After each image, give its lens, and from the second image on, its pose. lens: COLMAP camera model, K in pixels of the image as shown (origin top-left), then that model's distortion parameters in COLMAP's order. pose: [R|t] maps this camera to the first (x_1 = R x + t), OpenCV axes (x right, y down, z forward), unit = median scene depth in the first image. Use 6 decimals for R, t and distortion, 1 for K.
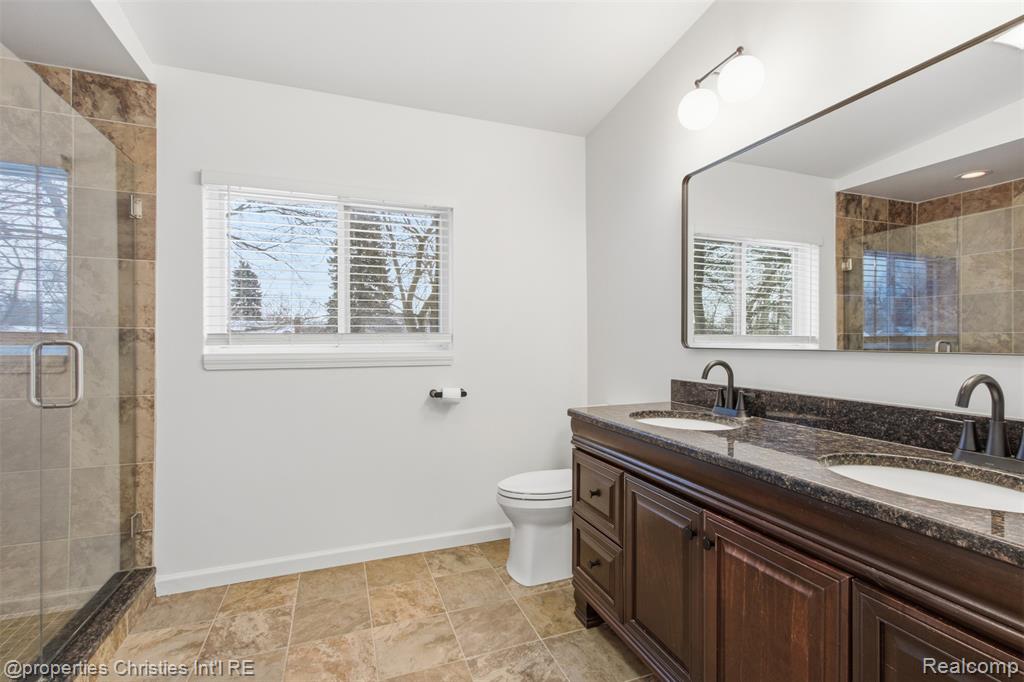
lens RADIAL K [[469.5, 0, 513.7], [0, 469.5, 341.0], [0, 0, 1]] dist [0.004361, 0.000554]
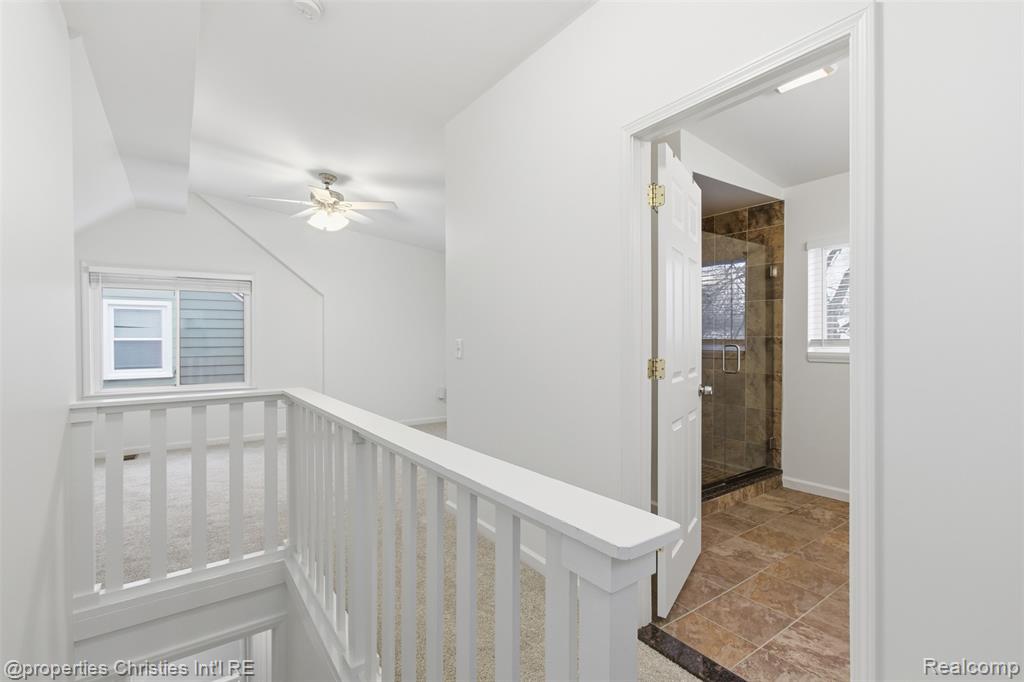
lens RADIAL K [[469.5, 0, 512.3], [0, 469.5, 340.6], [0, 0, 1]] dist [0.004361, 0.000554]
pose [[0.251241, 0.003069, -0.967920, 0.720769], [-0.002696, 0.999993, 0.002471, -0.014669], [0.967921, 0.001989, 0.251247, -0.449671]]
